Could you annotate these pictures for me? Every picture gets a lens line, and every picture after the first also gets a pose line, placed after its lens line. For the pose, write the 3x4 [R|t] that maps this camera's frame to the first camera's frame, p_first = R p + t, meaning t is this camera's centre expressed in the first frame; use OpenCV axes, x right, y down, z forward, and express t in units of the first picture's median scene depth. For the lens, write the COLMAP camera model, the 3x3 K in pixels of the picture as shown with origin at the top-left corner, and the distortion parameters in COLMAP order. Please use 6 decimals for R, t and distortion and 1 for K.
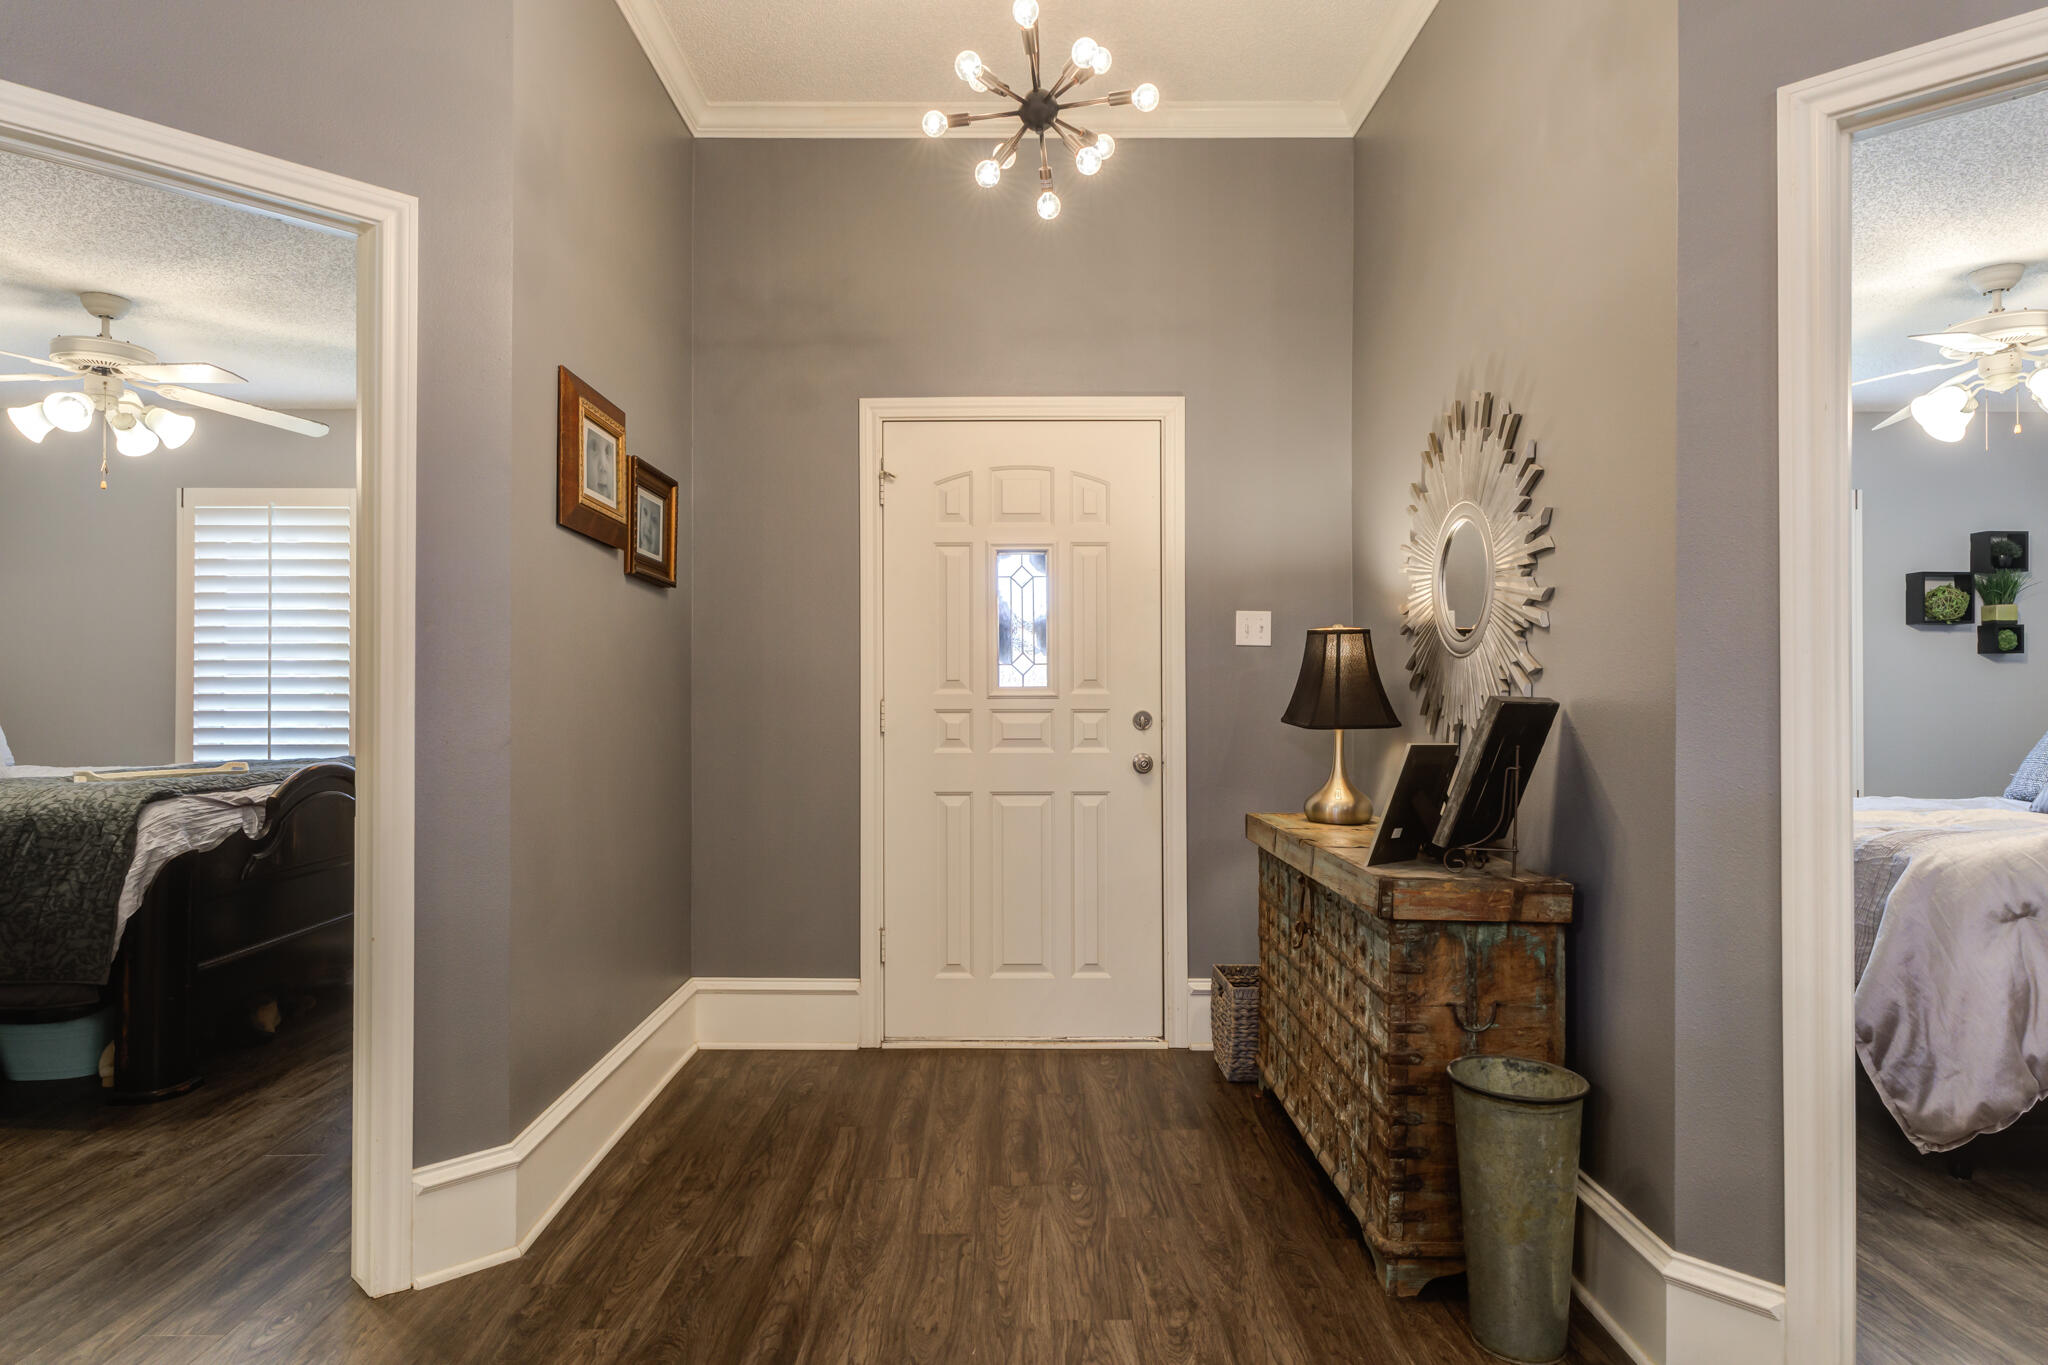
lens RADIAL K [[1141.9, 0, 1013.3], [0, 1141.9, 679.0], [0, 0, 1]] dist [-0.013238, -0.000270]
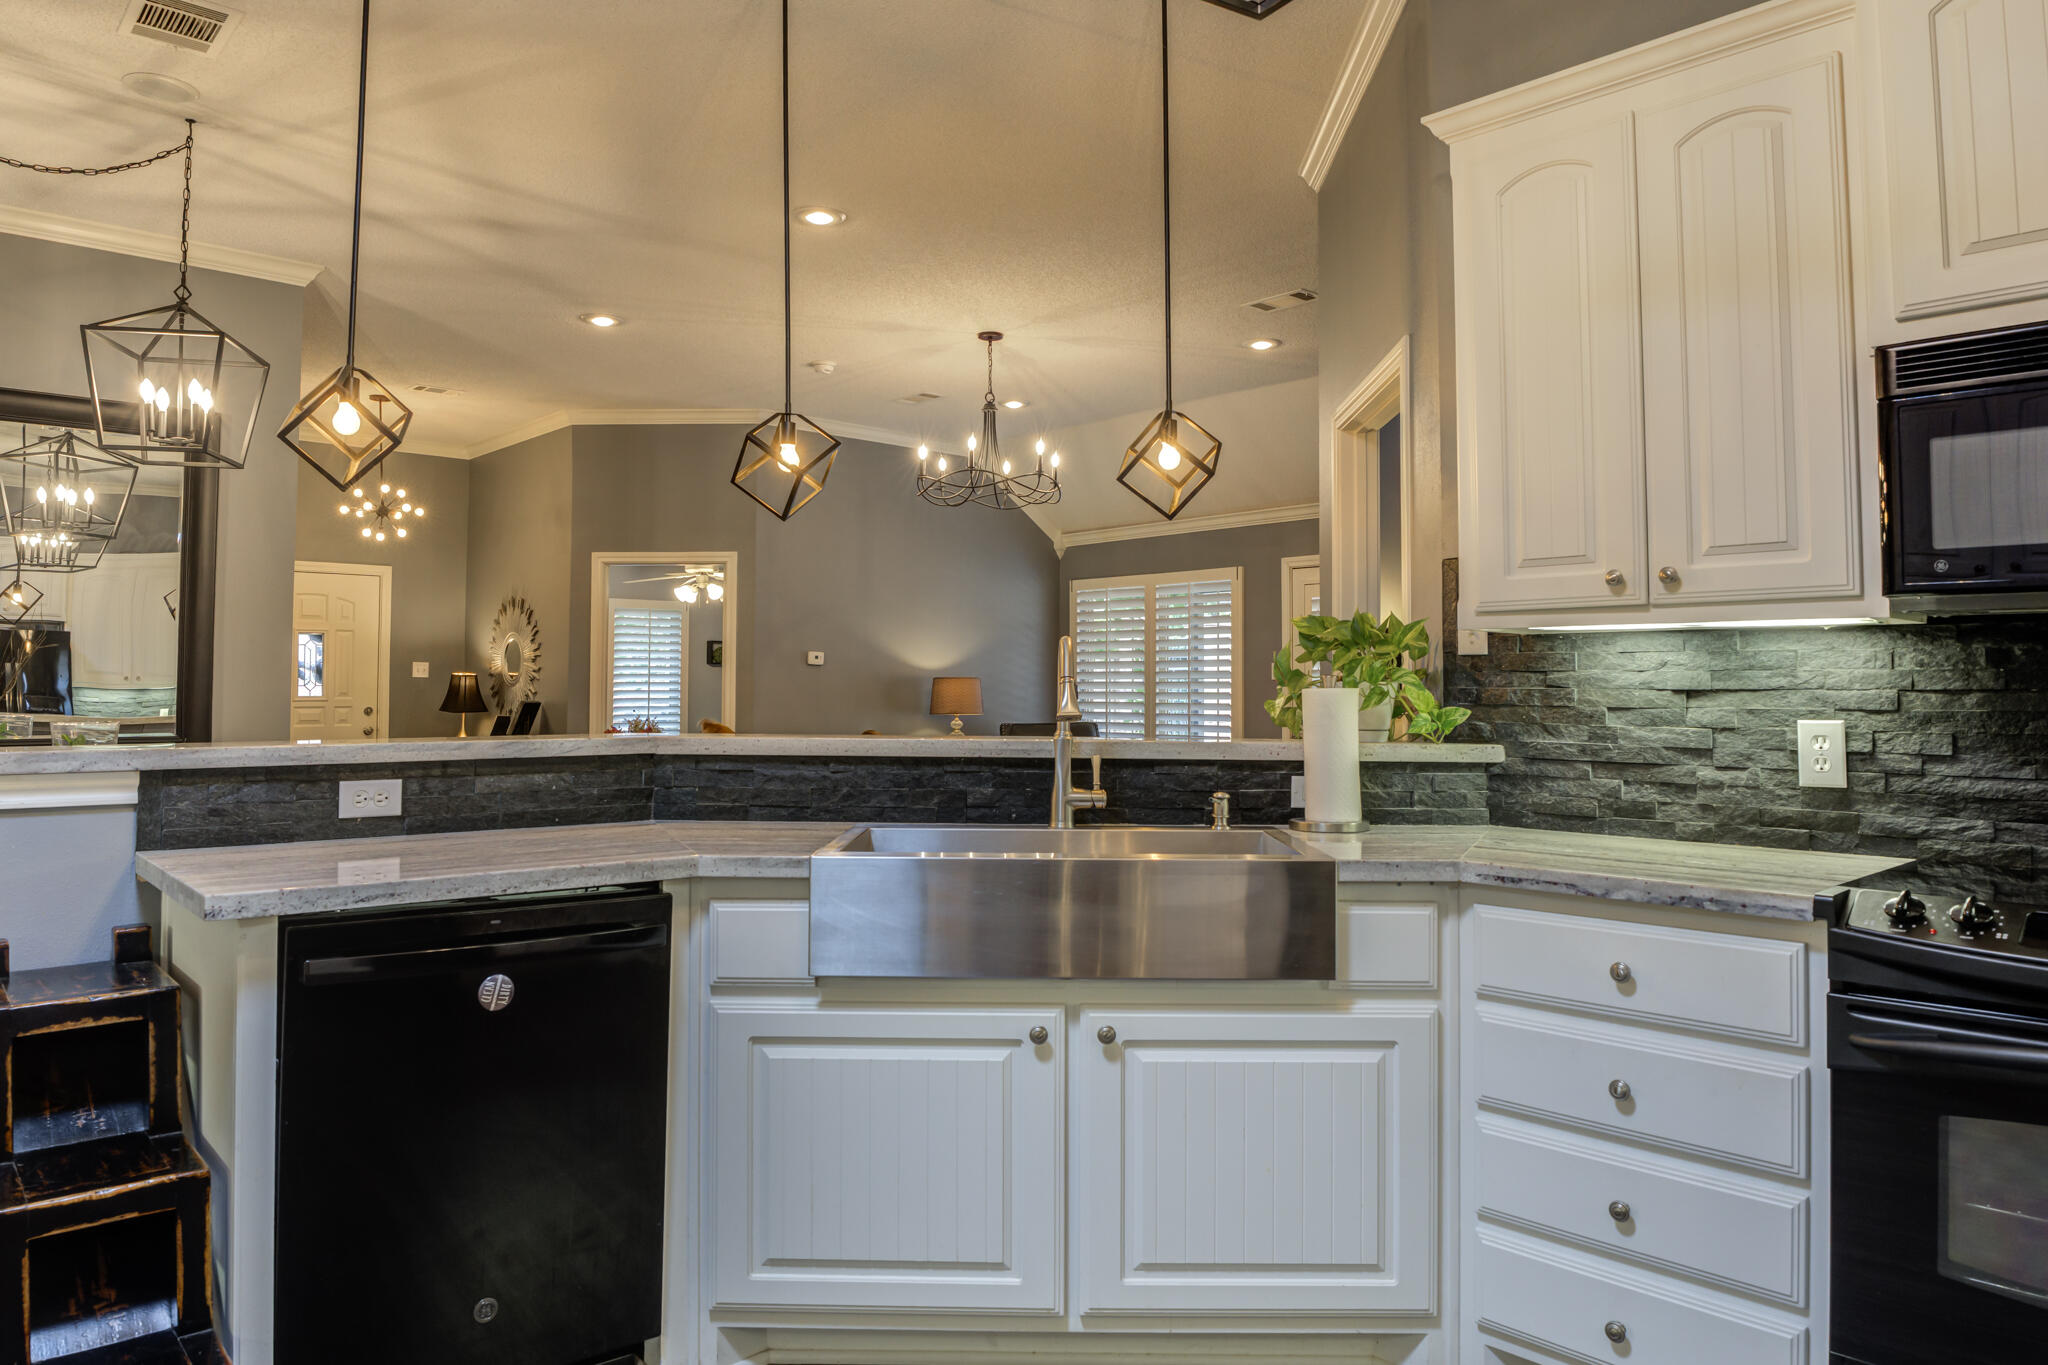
lens RADIAL K [[1326.5, 0, 1028.3], [0, 1326.5, 630.6], [0, 0, 1]] dist [-0.023153, -0.009937]
pose [[0.720093, 0.025750, 0.693399, -0.741903], [-0.005235, 0.999484, -0.031681, -0.045698], [-0.693857, 0.019183, 0.719857, -1.739592]]
